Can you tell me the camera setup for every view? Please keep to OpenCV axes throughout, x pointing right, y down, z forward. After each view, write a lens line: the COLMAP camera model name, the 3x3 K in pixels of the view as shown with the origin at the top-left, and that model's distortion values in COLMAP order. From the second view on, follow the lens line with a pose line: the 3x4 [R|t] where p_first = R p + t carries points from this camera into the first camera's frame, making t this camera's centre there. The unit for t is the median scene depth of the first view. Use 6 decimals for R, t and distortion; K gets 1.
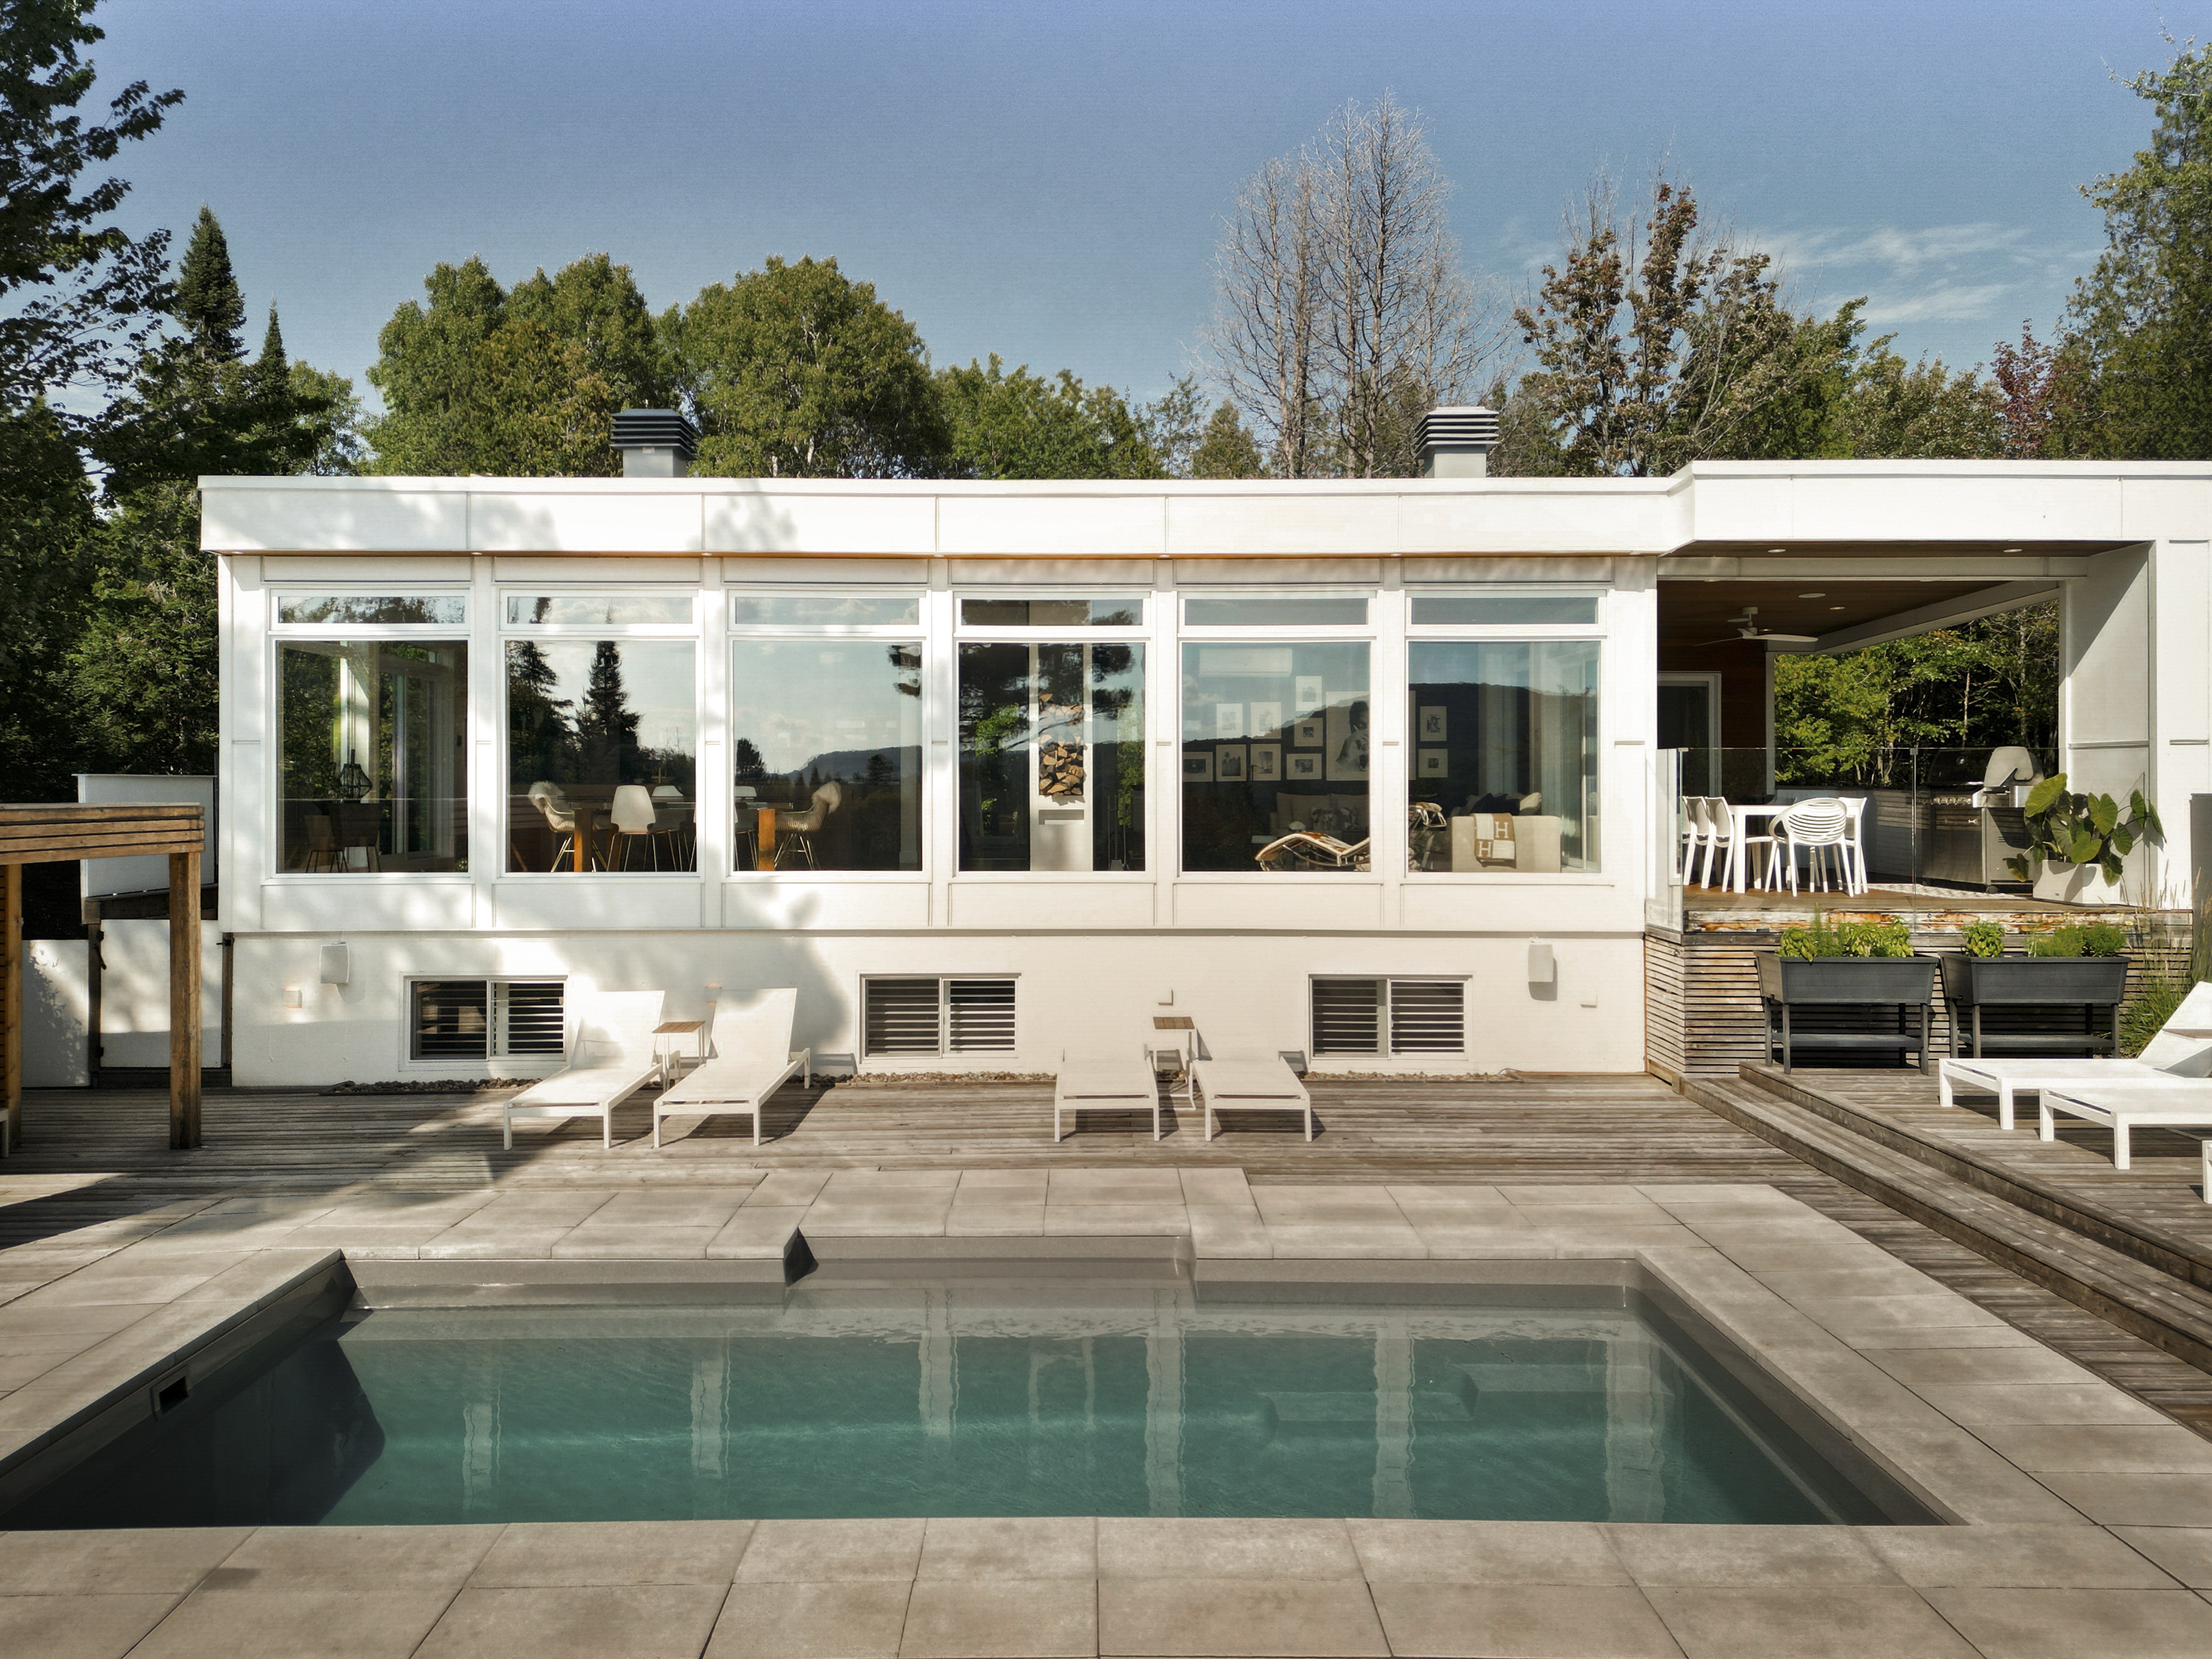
lens RADIAL K [[1566.8, 0, 1106.0], [0, 1566.8, 829.5], [0, 0, 1]] dist [0.004496, 0.000855]
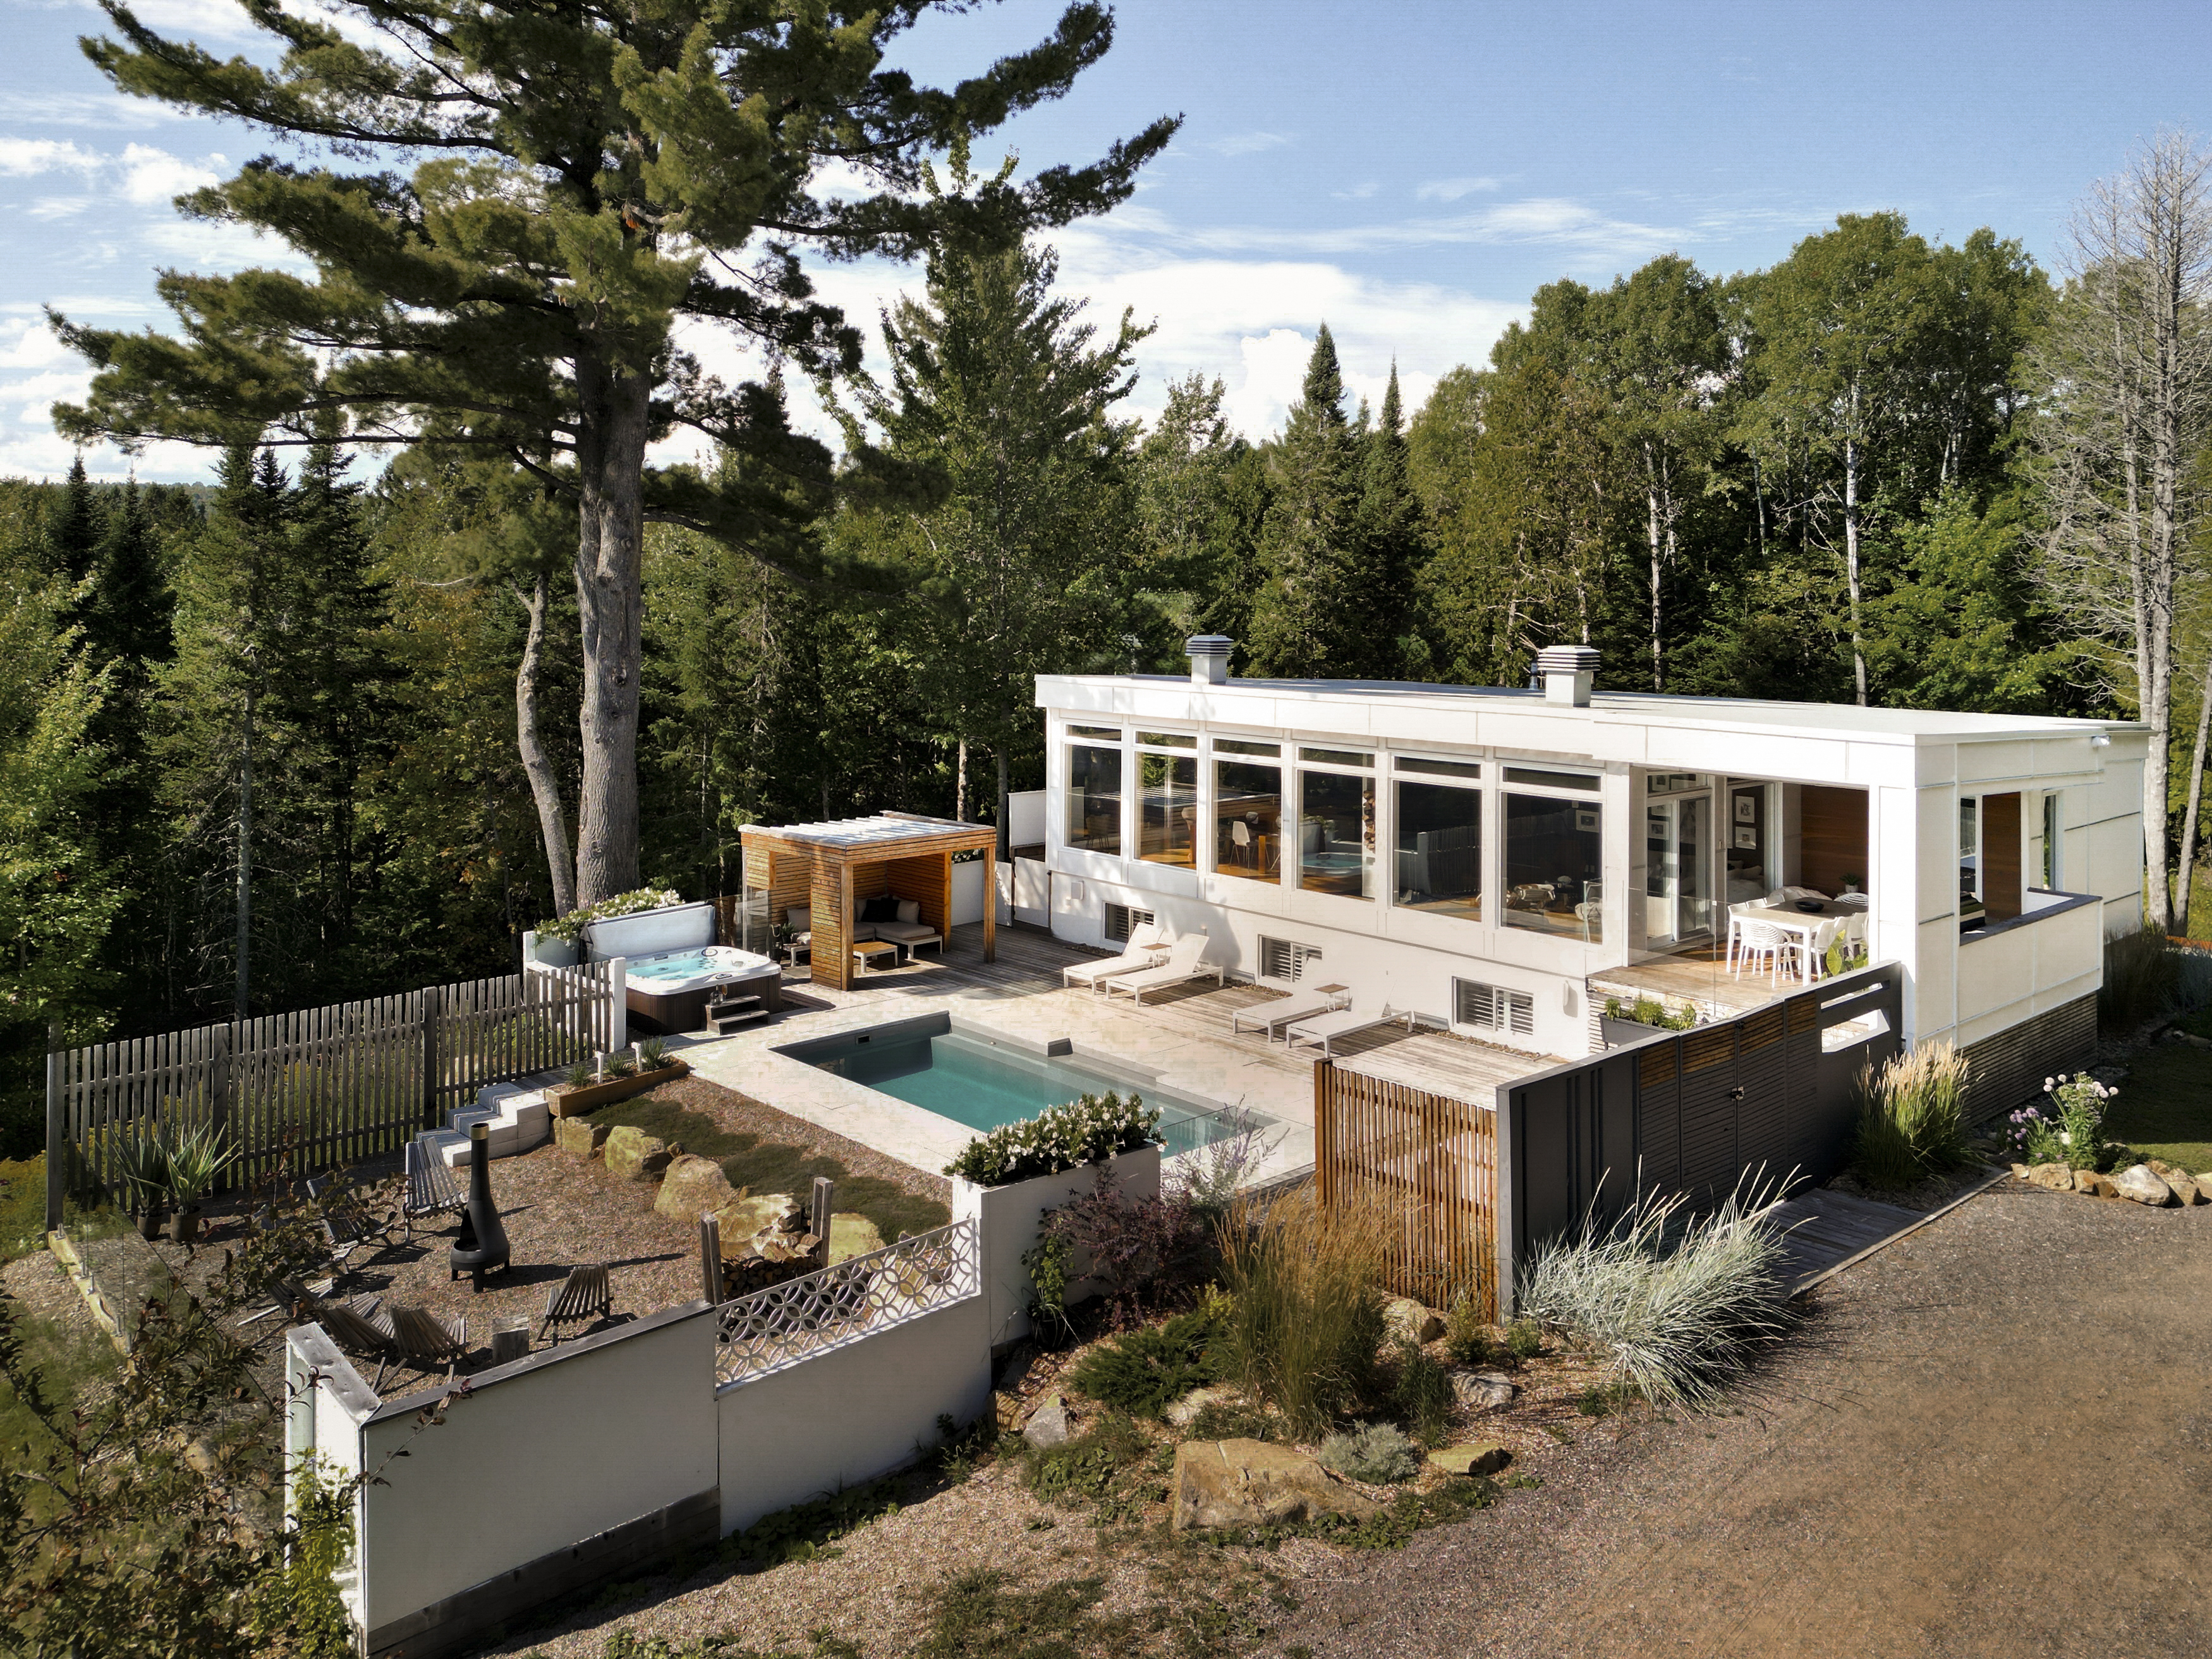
lens RADIAL K [[1566.8, 0, 1106.0], [0, 1566.8, 829.5], [0, 0, 1]] dist [0.004496, 0.000855]
pose [[0.667554, 0.116716, -0.735357, 1.131835], [-0.031787, 0.991204, 0.128468, -0.278963], [0.743883, -0.062385, 0.665392, -0.434701]]
